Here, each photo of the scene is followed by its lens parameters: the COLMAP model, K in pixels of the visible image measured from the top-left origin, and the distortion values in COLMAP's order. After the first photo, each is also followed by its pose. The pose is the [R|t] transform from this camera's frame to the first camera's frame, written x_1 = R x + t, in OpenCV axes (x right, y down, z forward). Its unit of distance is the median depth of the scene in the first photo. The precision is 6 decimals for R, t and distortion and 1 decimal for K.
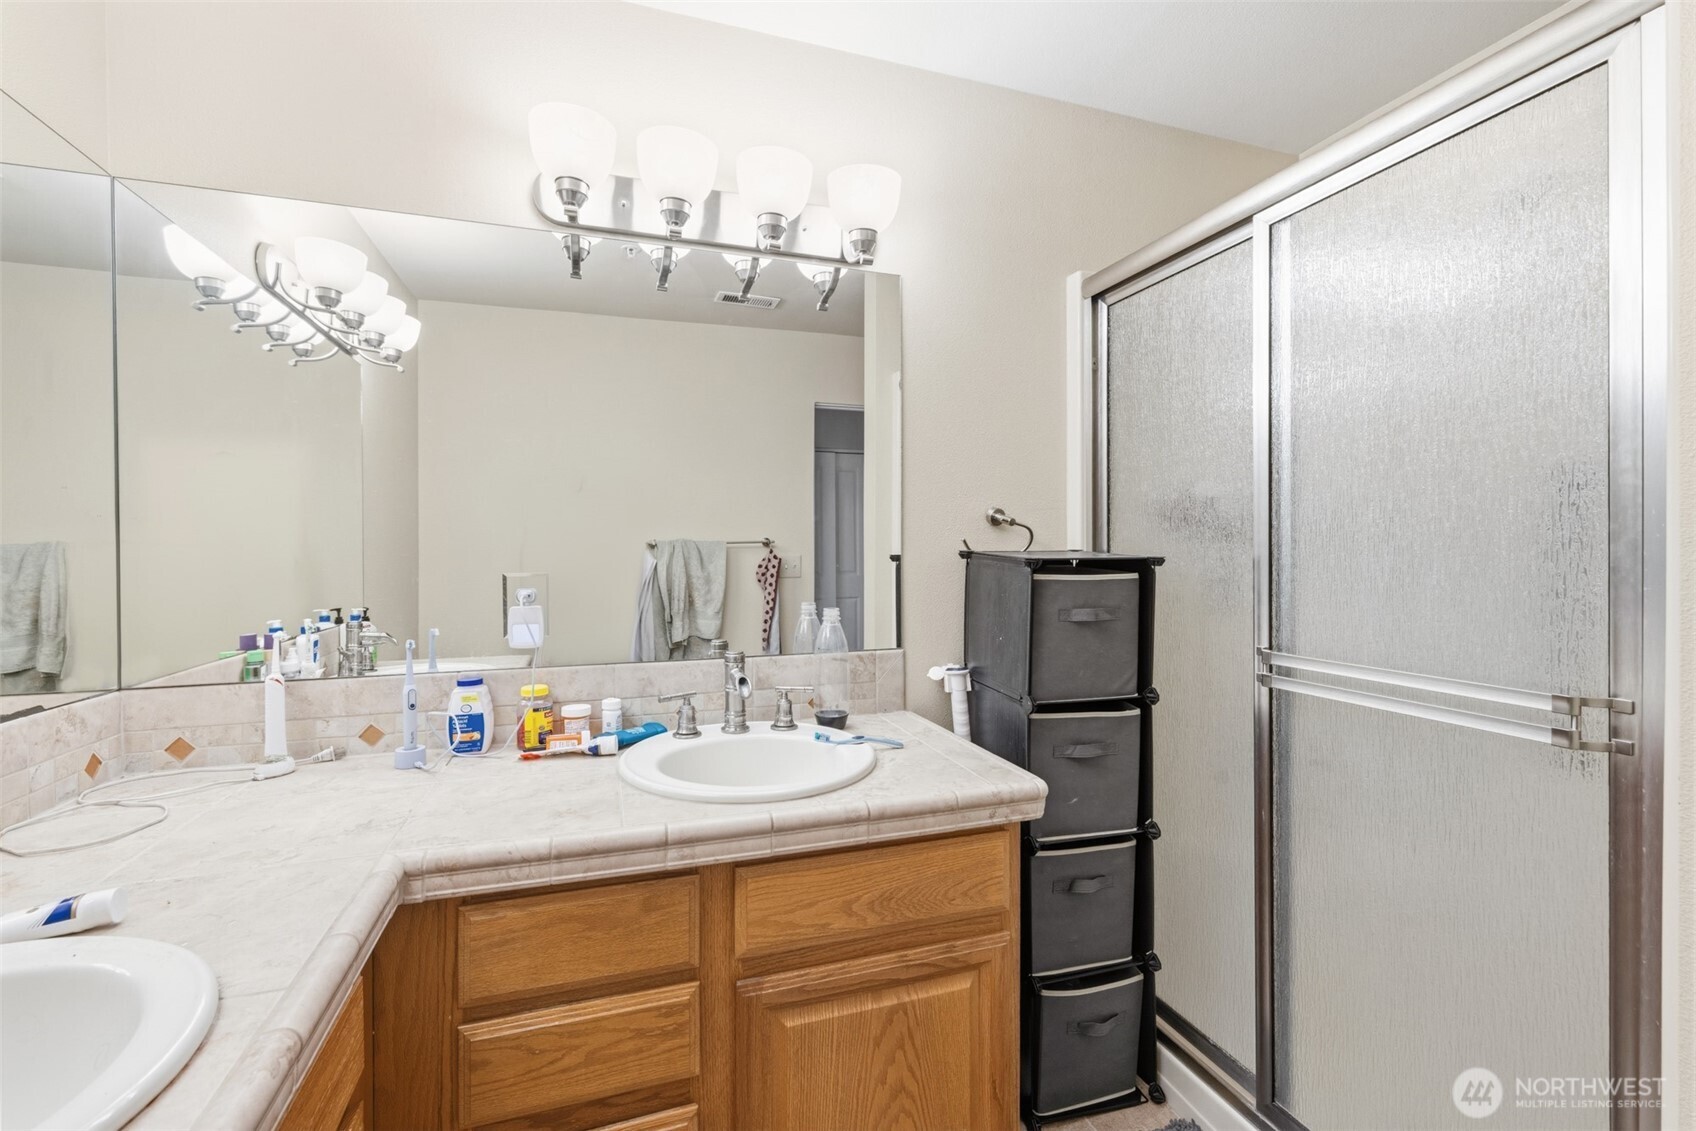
lens RADIAL K [[707.9, 0, 841.6], [0, 707.9, 563.0], [0, 0, 1]] dist [-0.000570, 0.000431]
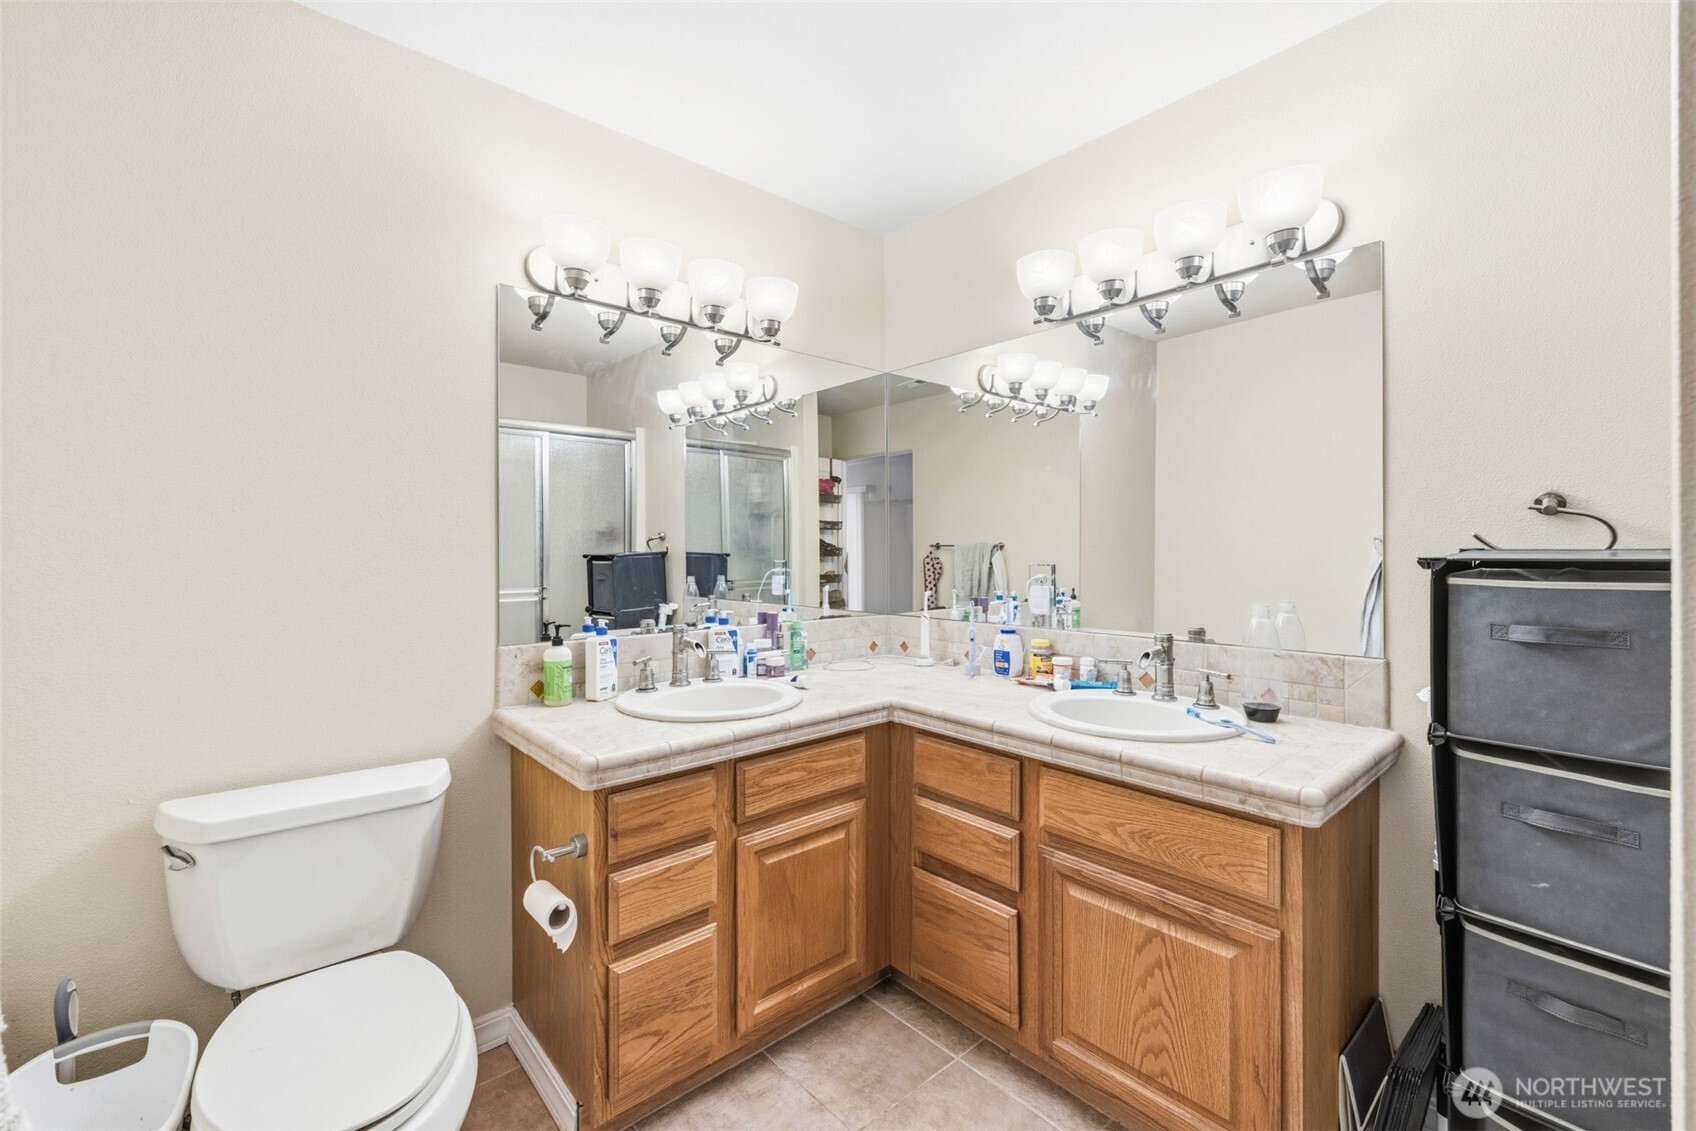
lens RADIAL K [[707.9, 0, 842.6], [0, 707.9, 552.7], [0, 0, 1]] dist [-0.000570, 0.000431]
pose [[0.395668, 0.005497, -0.918377, 0.955843], [-0.010501, 0.999944, 0.001461, -0.008435], [0.918333, 0.009066, 0.395704, 0.035618]]
